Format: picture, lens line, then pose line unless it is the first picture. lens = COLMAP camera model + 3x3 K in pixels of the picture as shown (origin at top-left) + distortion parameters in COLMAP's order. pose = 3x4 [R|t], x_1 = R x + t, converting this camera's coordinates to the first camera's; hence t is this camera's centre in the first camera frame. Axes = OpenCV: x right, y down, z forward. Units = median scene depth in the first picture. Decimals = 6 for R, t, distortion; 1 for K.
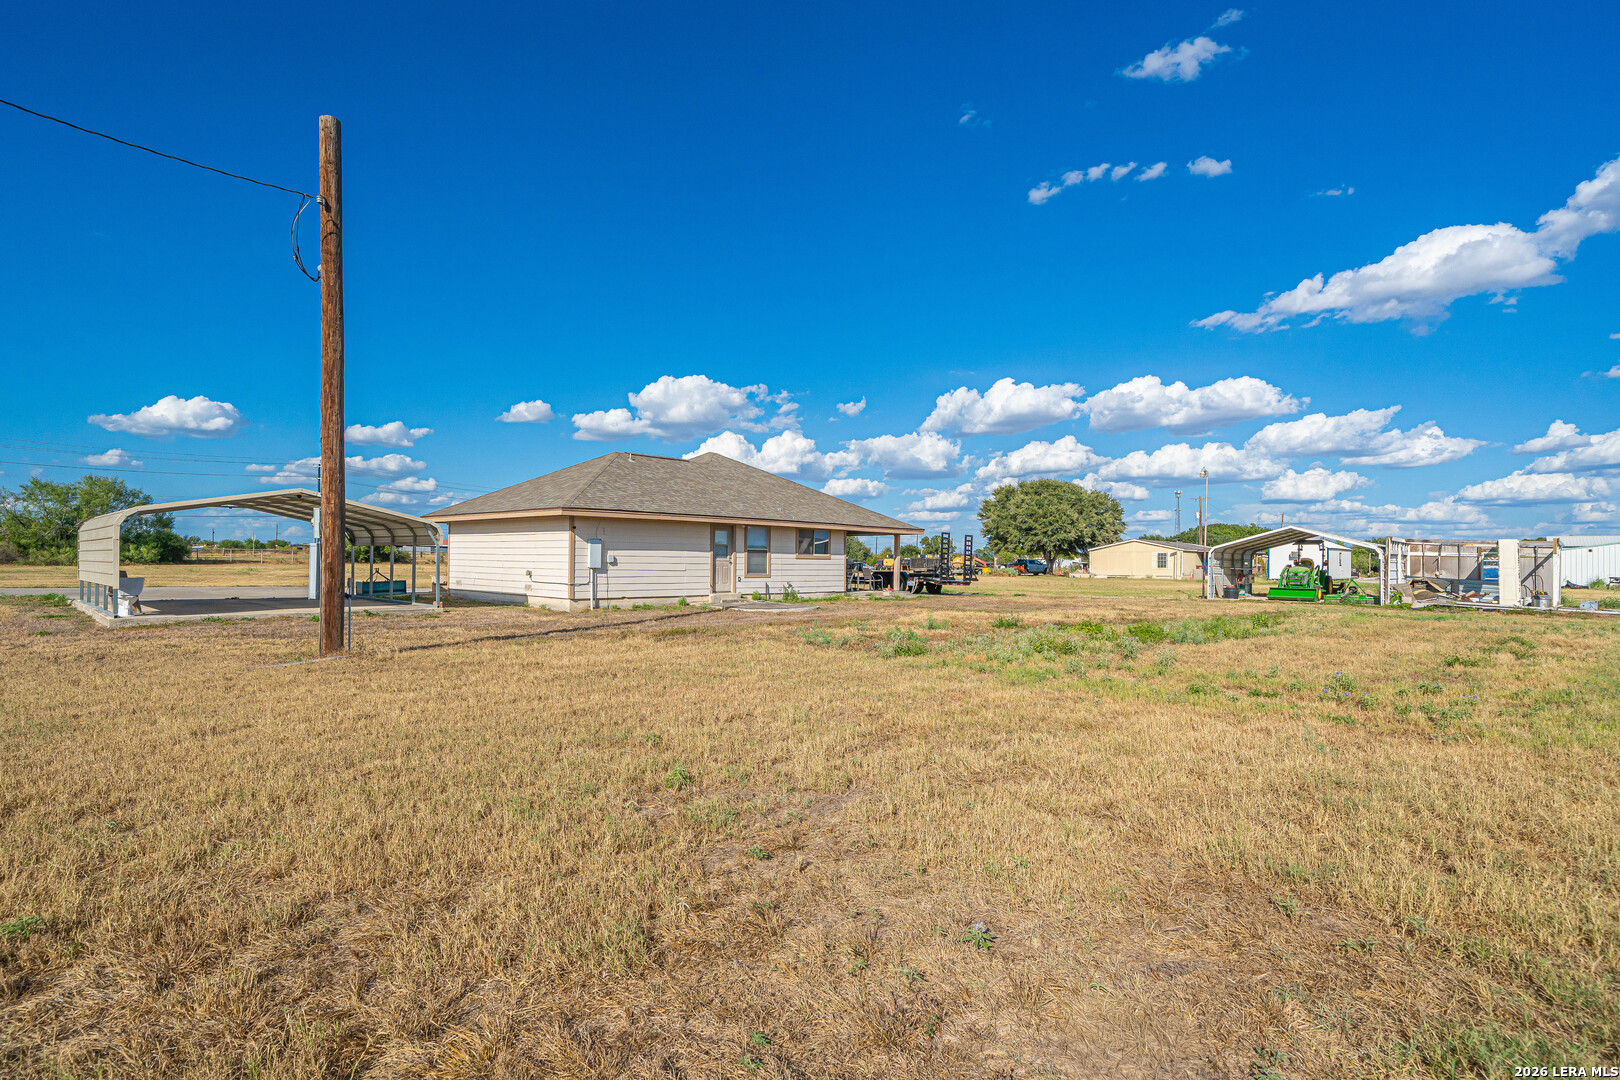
lens RADIAL K [[823.8, 0, 787.3], [0, 823.8, 556.1], [0, 0, 1]] dist [0.033166, 0.000847]
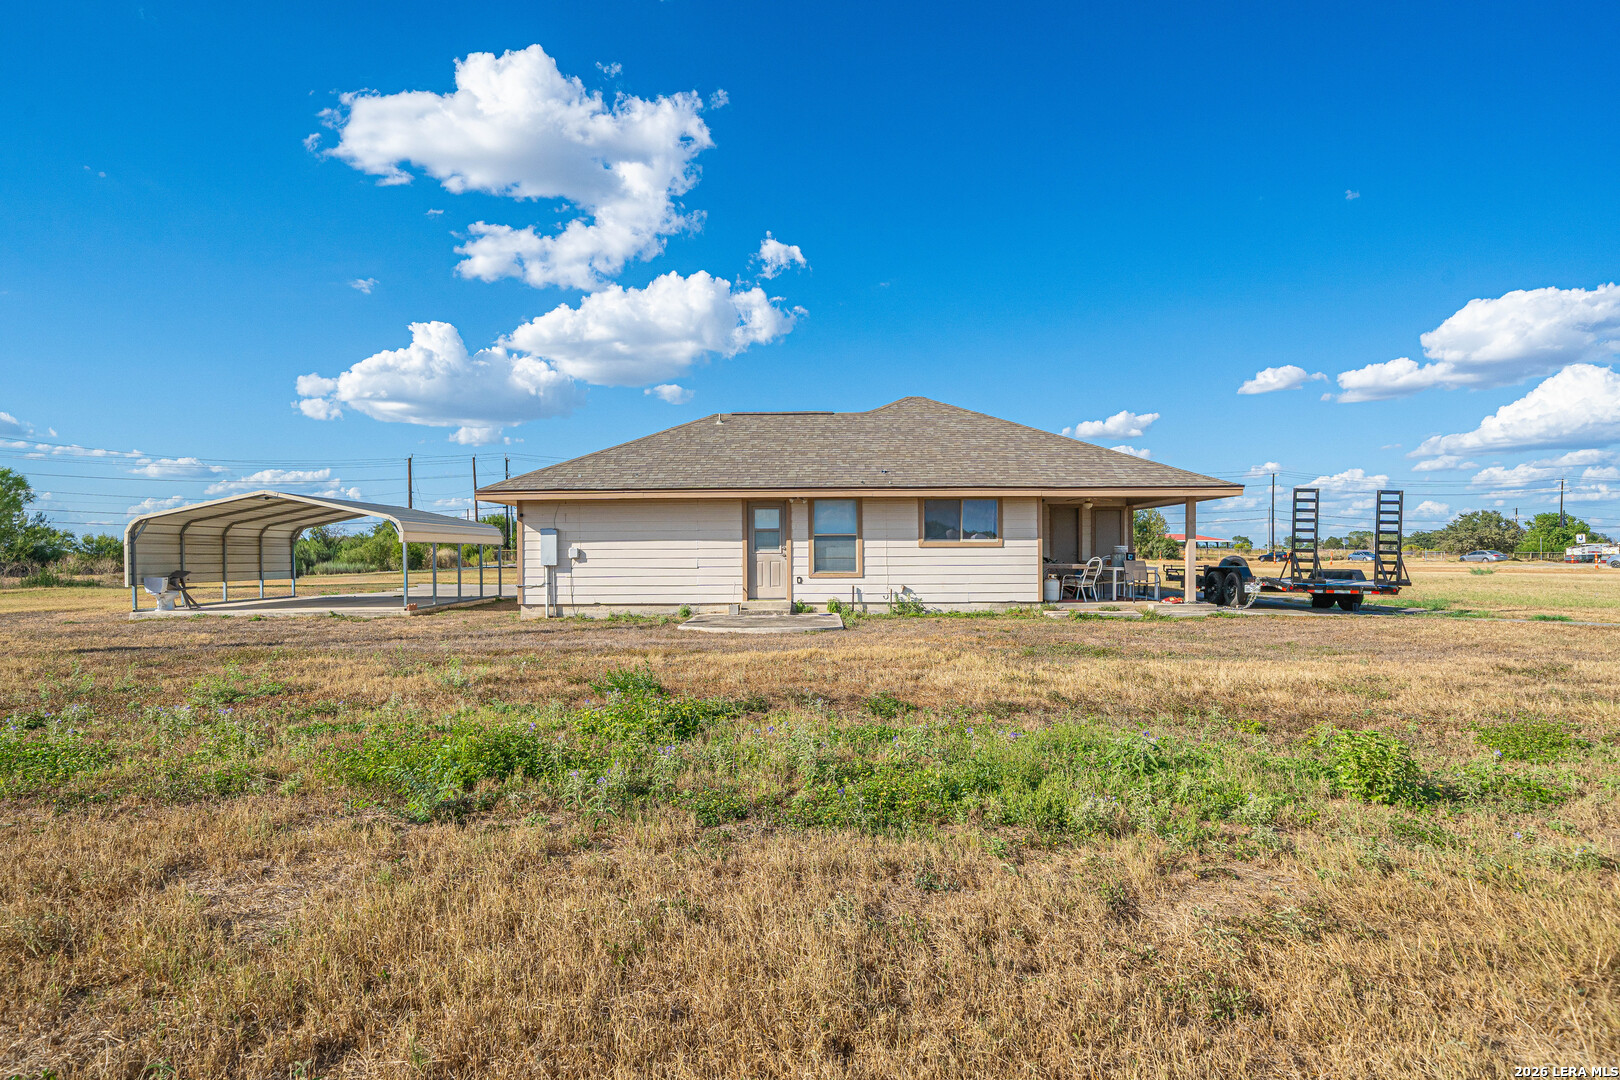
lens RADIAL K [[886.6, 0, 754.9], [0, 886.6, 571.8], [0, 0, 1]] dist [0.000267, 0.001940]
pose [[0.682377, -0.003061, -0.730994, 0.440693], [0.018393, 0.999747, 0.012983, 0.011235], [0.730769, -0.022304, 0.682261, 0.484740]]
